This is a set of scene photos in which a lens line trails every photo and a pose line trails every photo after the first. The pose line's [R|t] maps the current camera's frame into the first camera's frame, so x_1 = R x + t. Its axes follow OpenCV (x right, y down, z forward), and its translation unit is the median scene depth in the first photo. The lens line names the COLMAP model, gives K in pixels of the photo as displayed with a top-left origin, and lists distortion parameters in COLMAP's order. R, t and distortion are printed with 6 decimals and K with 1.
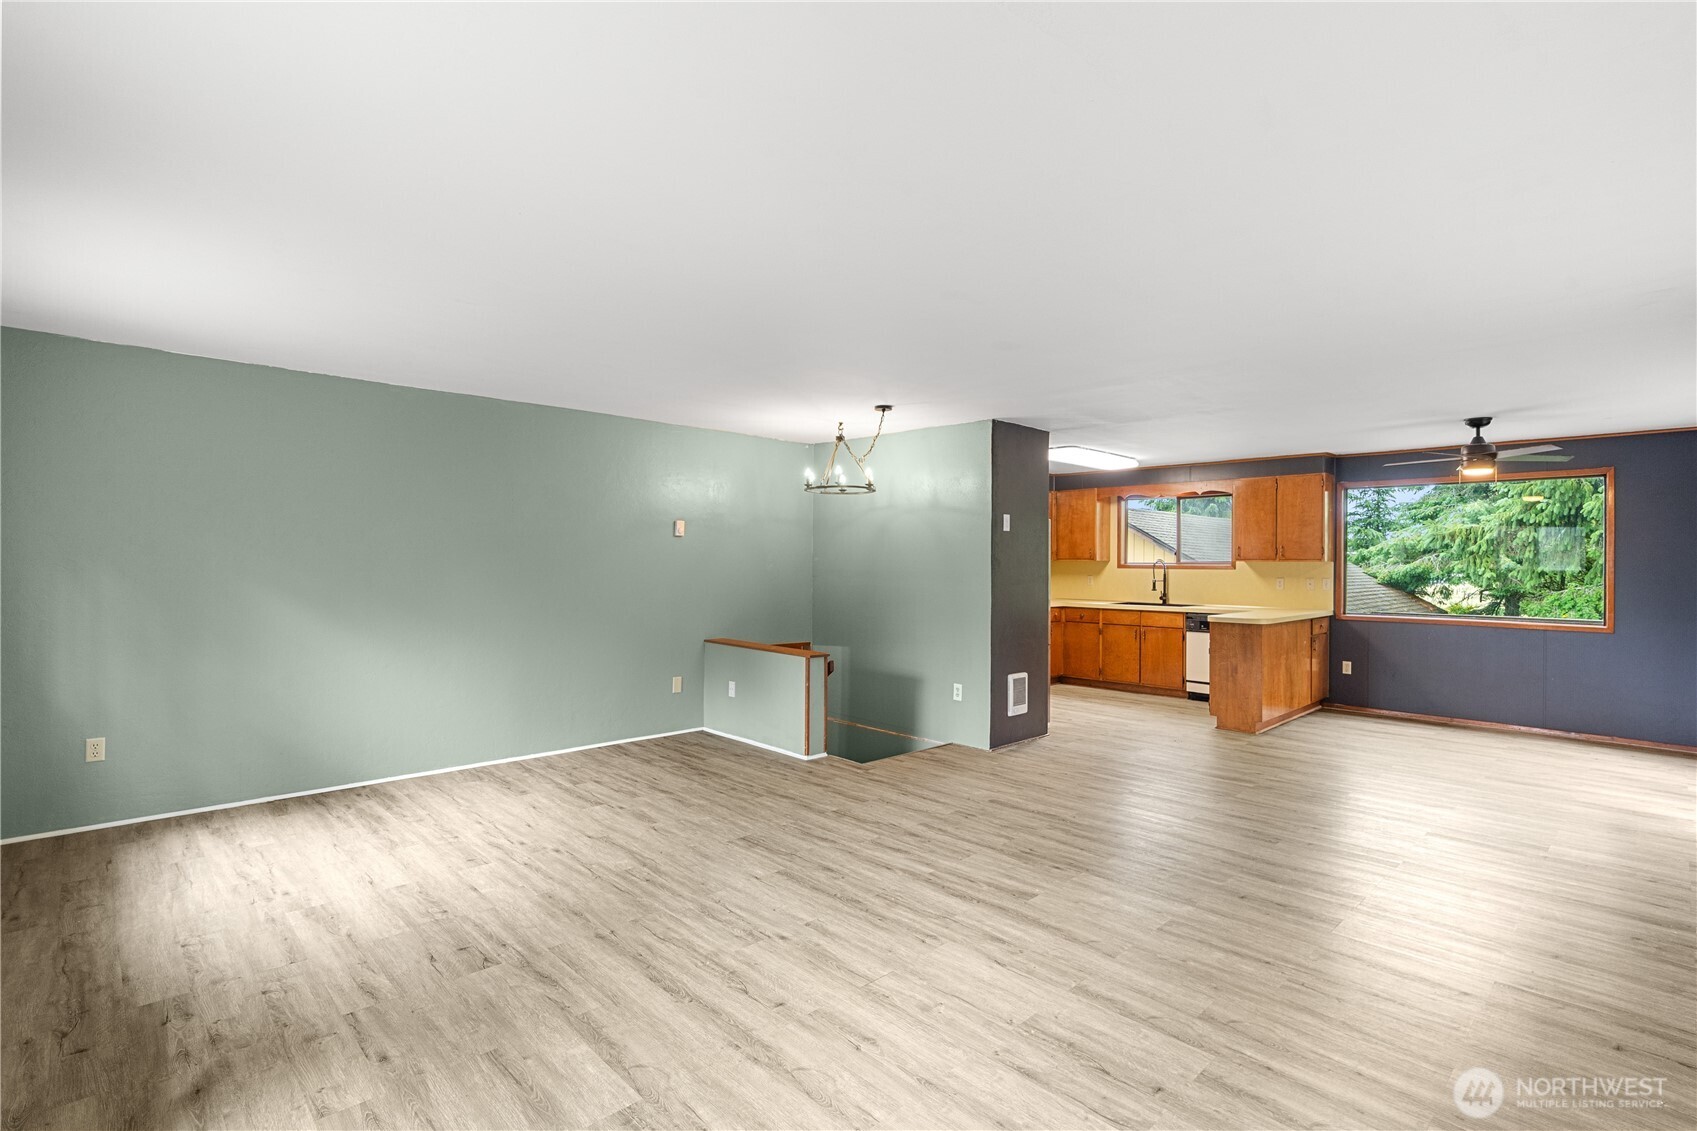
lens RADIAL K [[804.5, 0, 854.6], [0, 804.5, 558.7], [0, 0, 1]] dist [-0.007851, 0.000139]
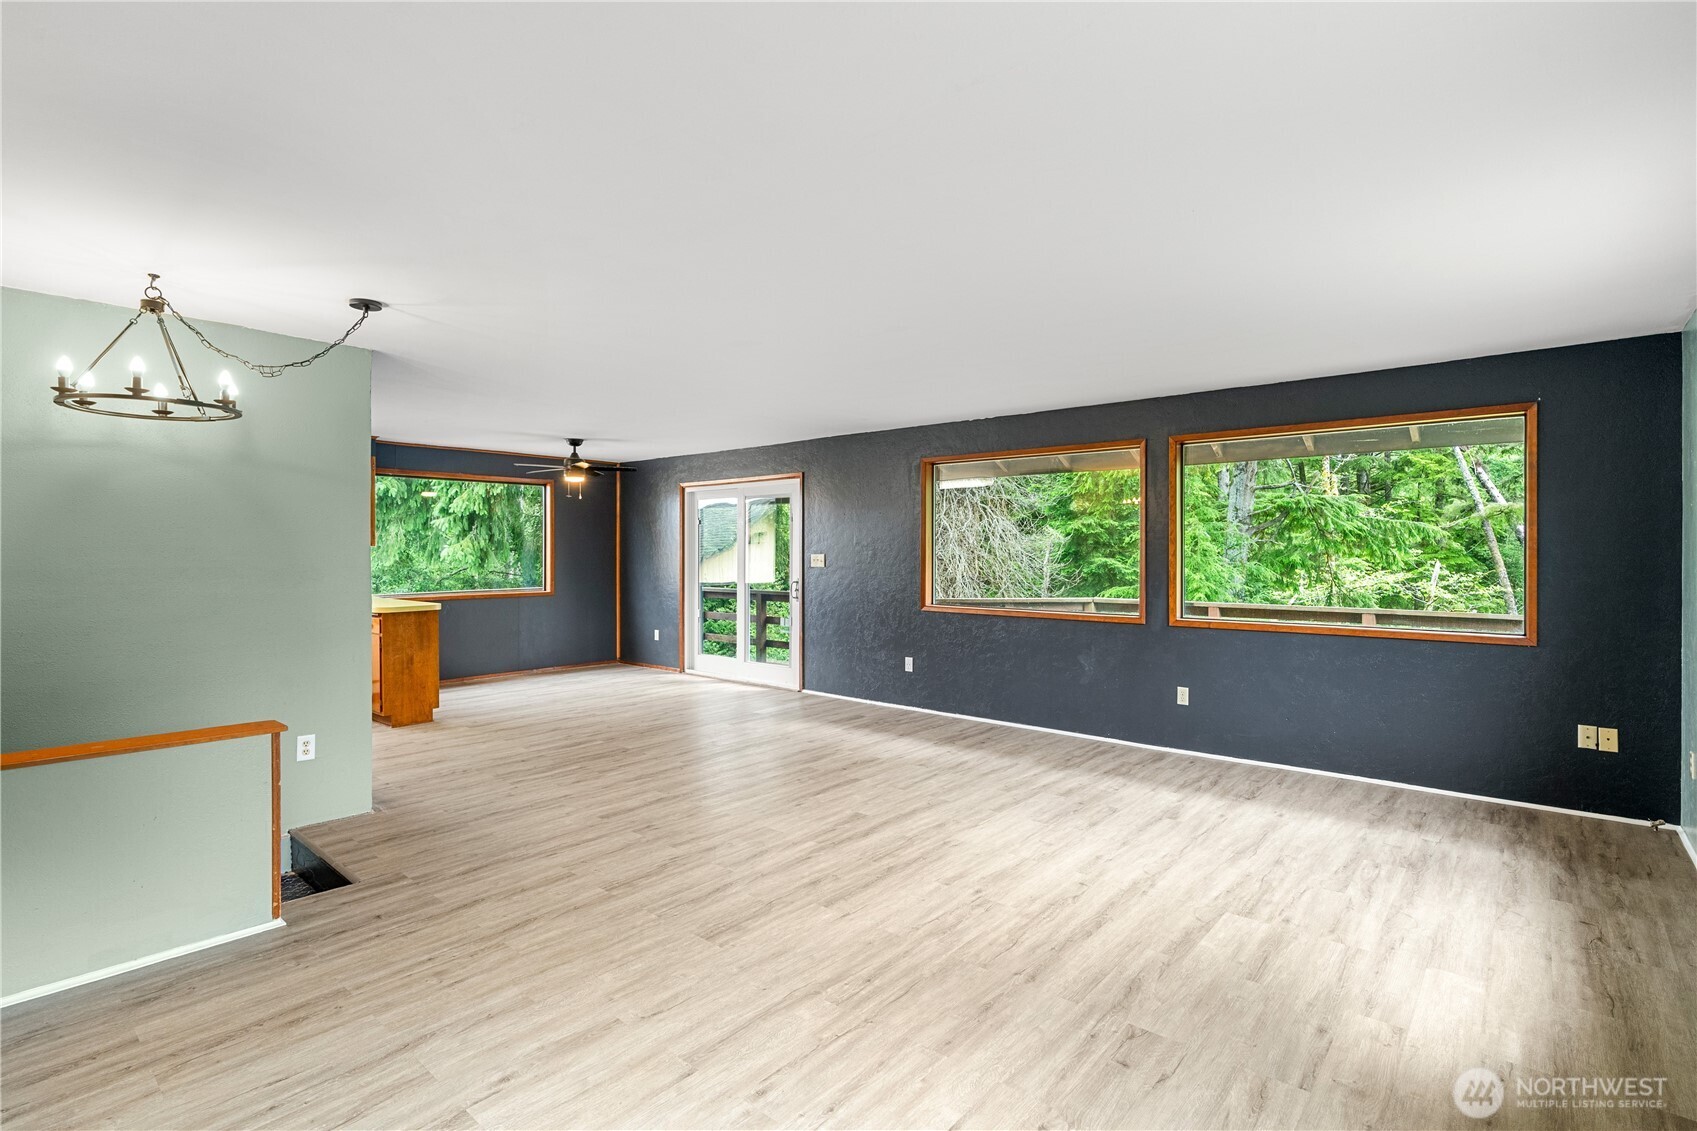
lens RADIAL K [[804.5, 0, 854.6], [0, 804.5, 558.7], [0, 0, 1]] dist [-0.007851, 0.000139]
pose [[-0.094251, -0.018632, 0.995374, -0.952462], [-0.005148, 0.999821, 0.018228, -0.004192], [-0.995535, -0.003406, -0.094330, 1.042953]]
